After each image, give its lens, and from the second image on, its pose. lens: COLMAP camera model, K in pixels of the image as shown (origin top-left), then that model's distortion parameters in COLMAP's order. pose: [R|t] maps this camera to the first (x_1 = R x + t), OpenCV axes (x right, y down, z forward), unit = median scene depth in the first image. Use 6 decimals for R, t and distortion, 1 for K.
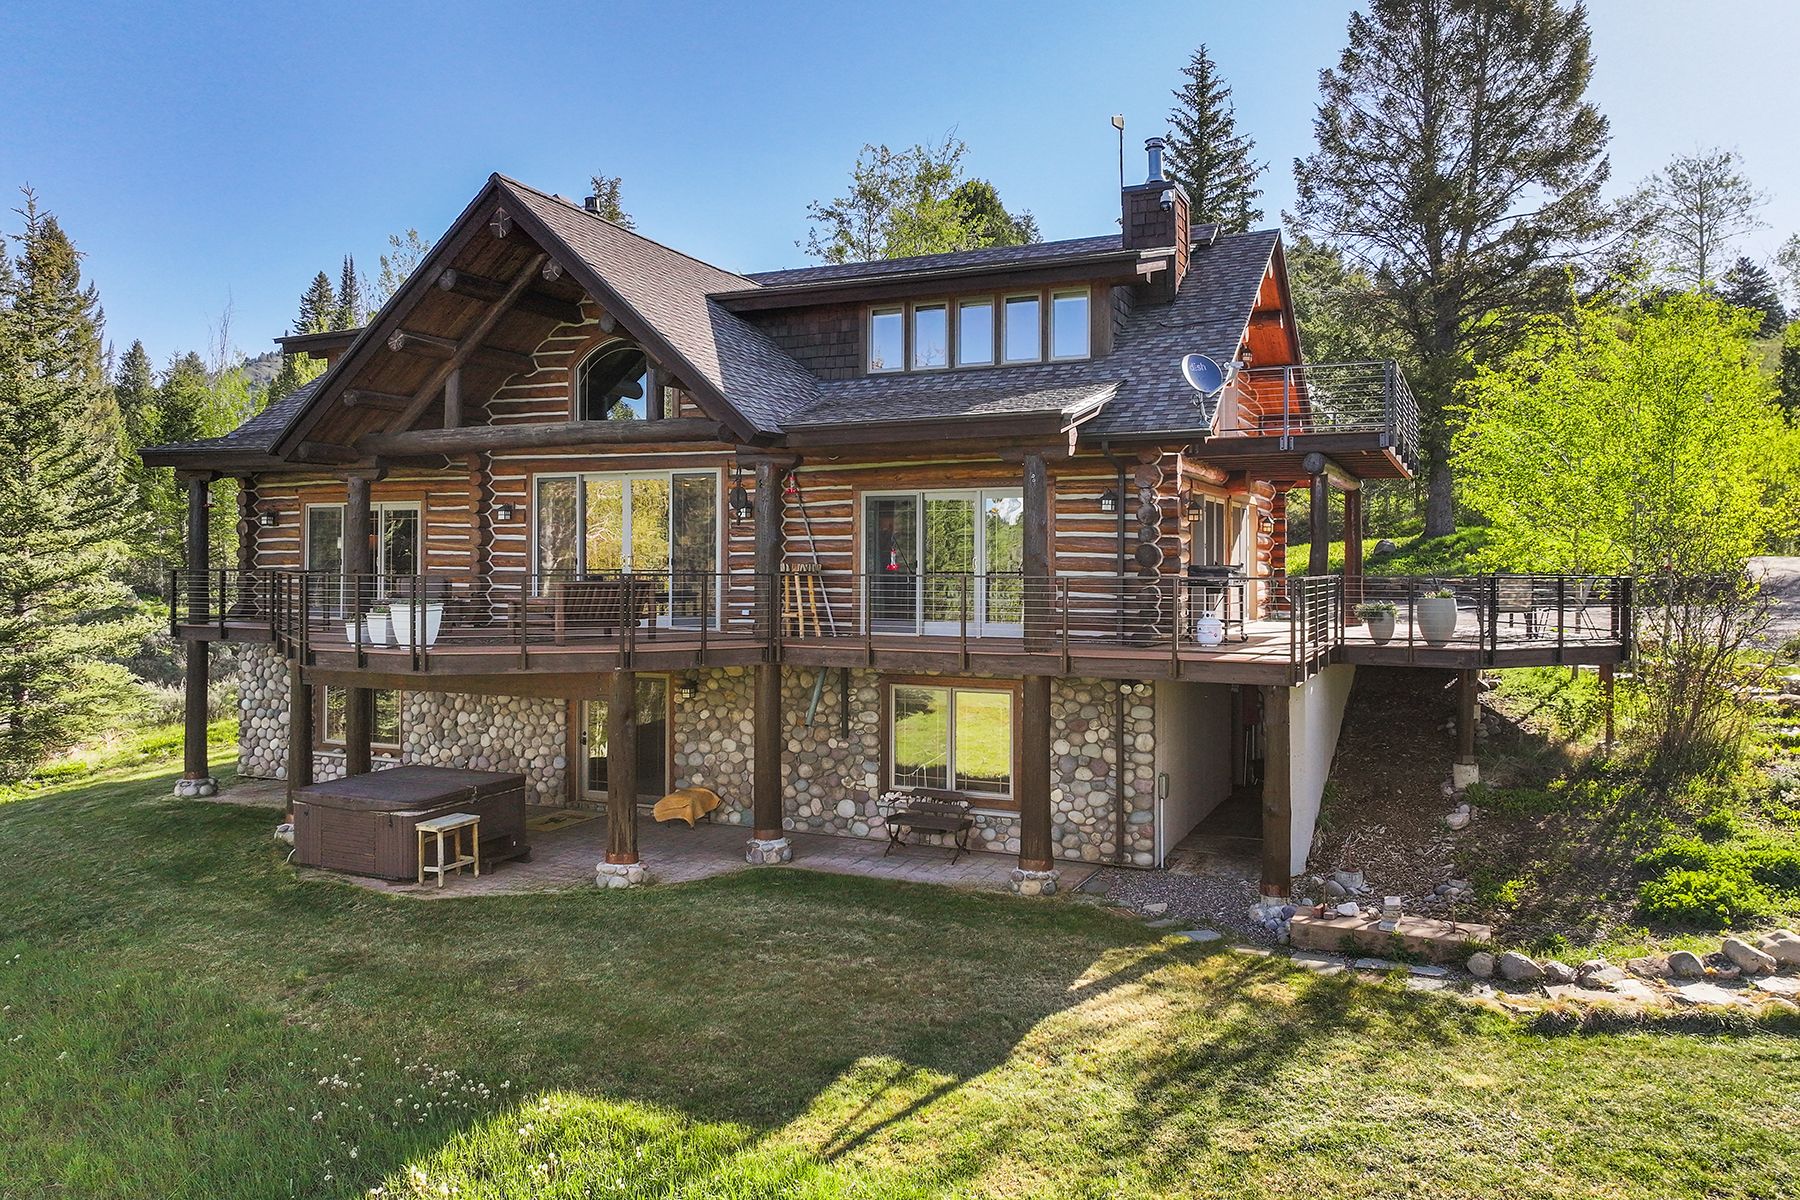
lens RADIAL K [[1293.2, 0, 893.8], [0, 1293.2, 544.5], [0, 0, 1]] dist [-0.000572, 0.021999]
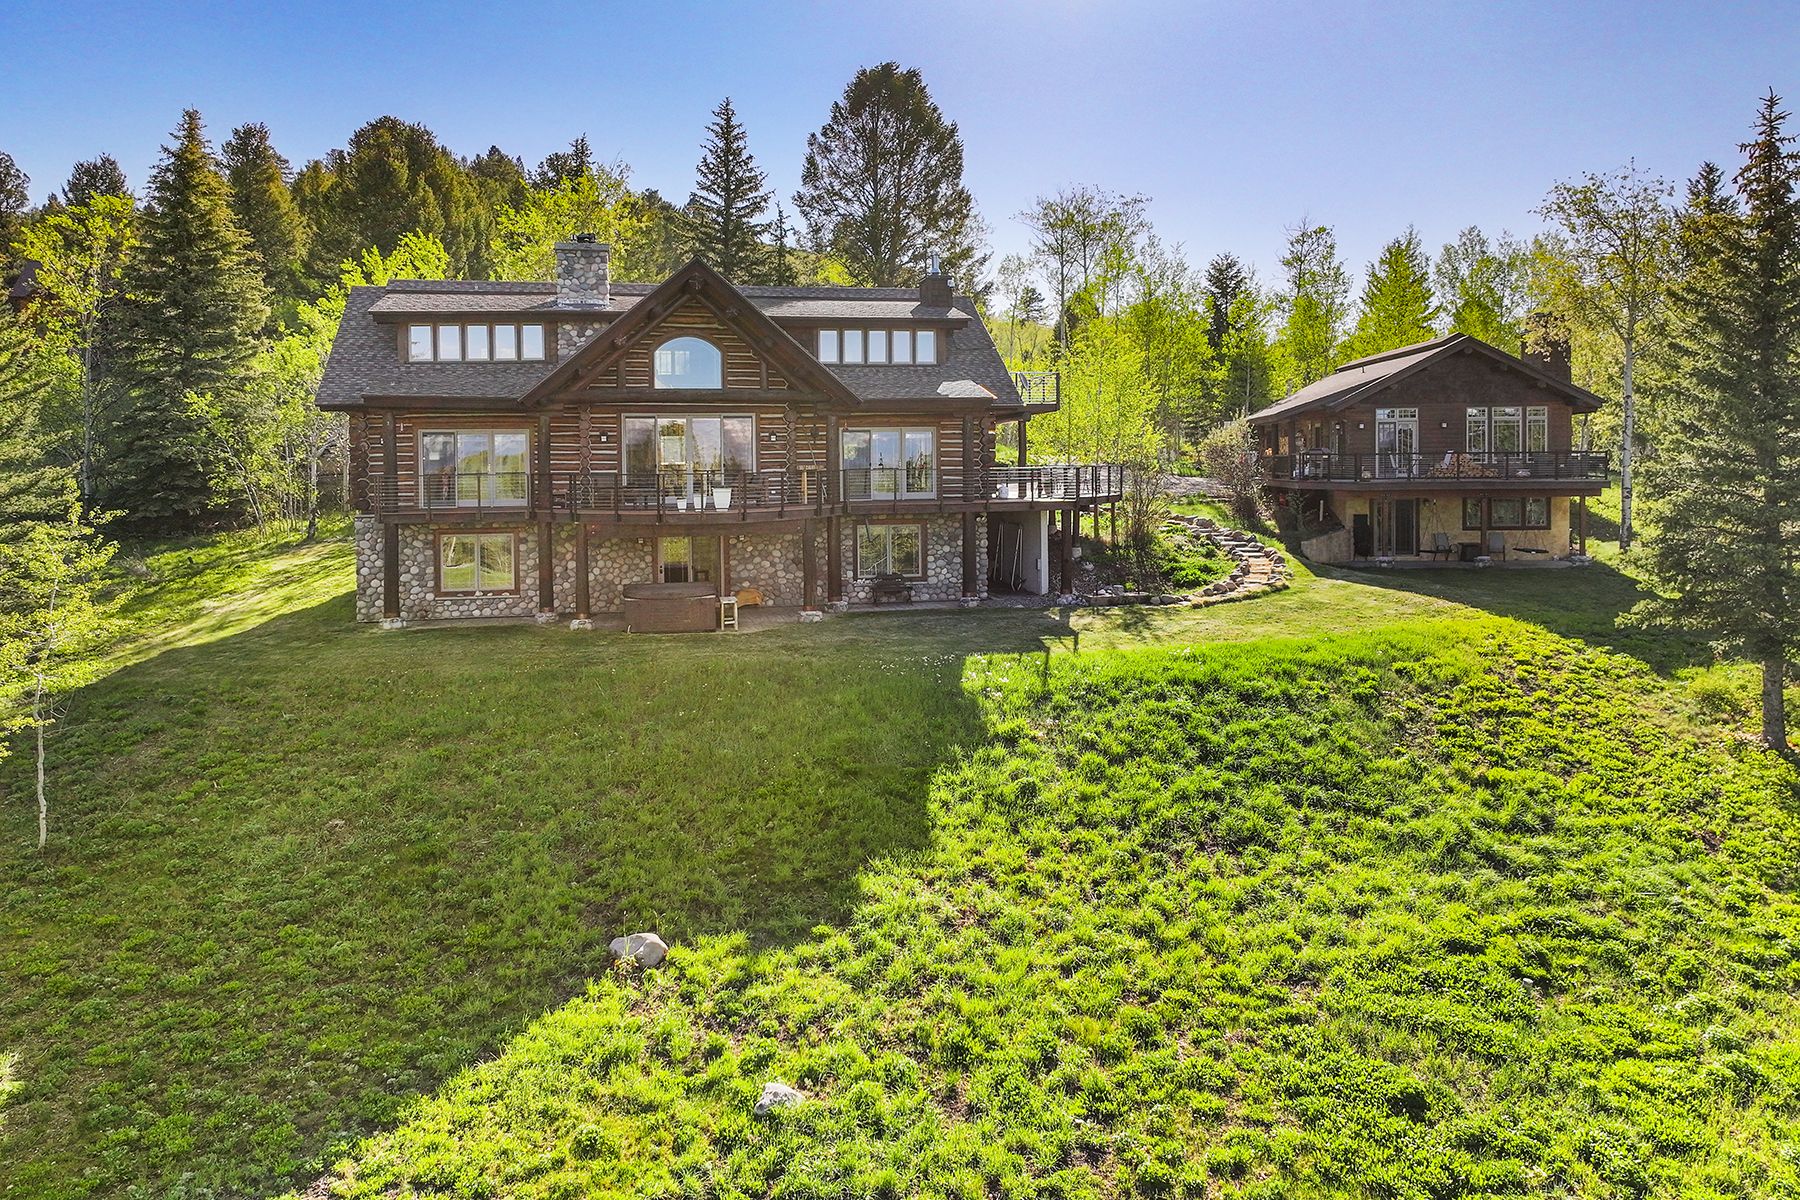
lens RADIAL K [[1309.6, 0, 904.6], [0, 1309.6, 495.4], [0, 0, 1]] dist [0.008063, 0.003602]
pose [[0.792307, -0.029072, 0.609429, -1.113187], [0.004595, 0.999120, 0.041688, -0.020146], [-0.610105, -0.030230, 0.791744, -0.605521]]
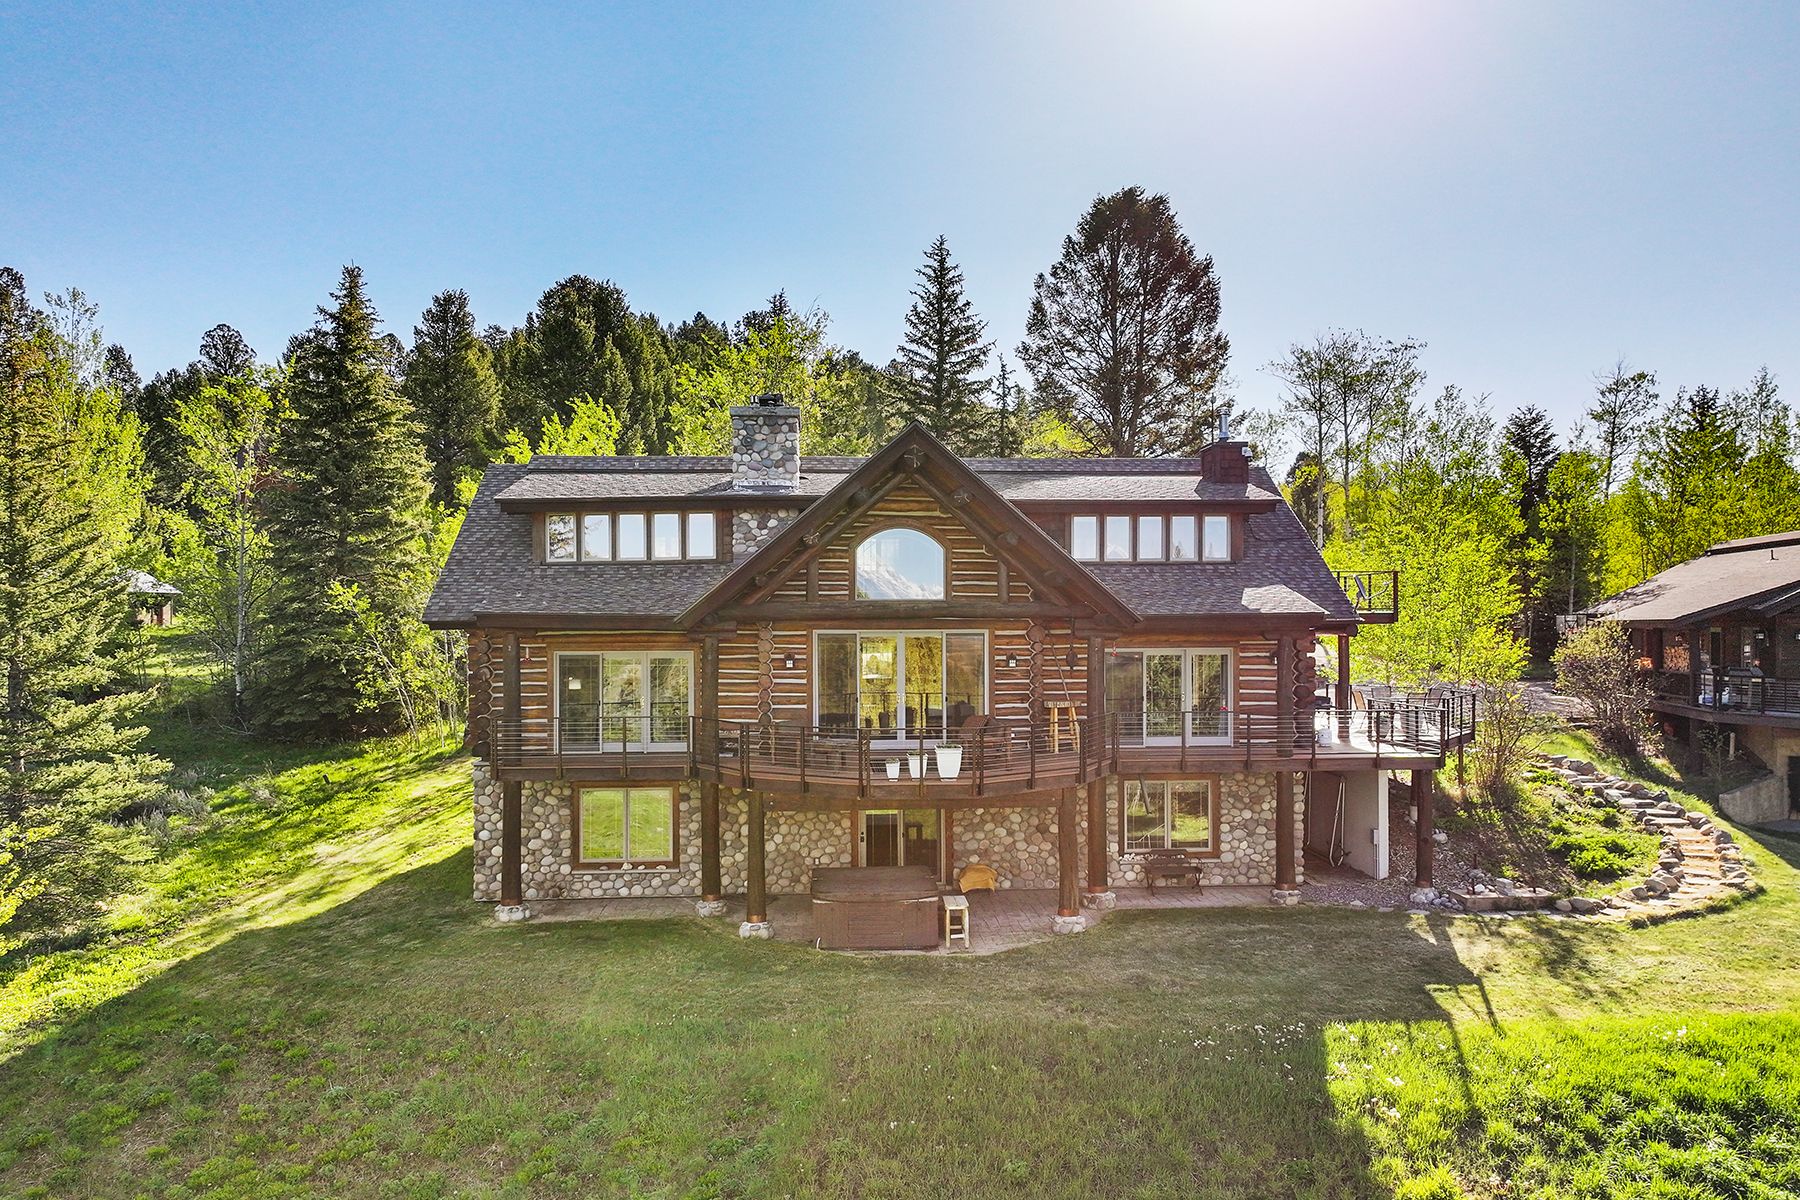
lens RADIAL K [[1316.5, 0, 908.1], [0, 1316.5, 627.5], [0, 0, 1]] dist [0.007540, 0.003508]
pose [[0.872536, -0.009225, 0.488462, -0.898083], [-0.000585, 0.999801, 0.019927, -0.090732], [-0.488549, -0.017672, 0.872358, -0.170684]]
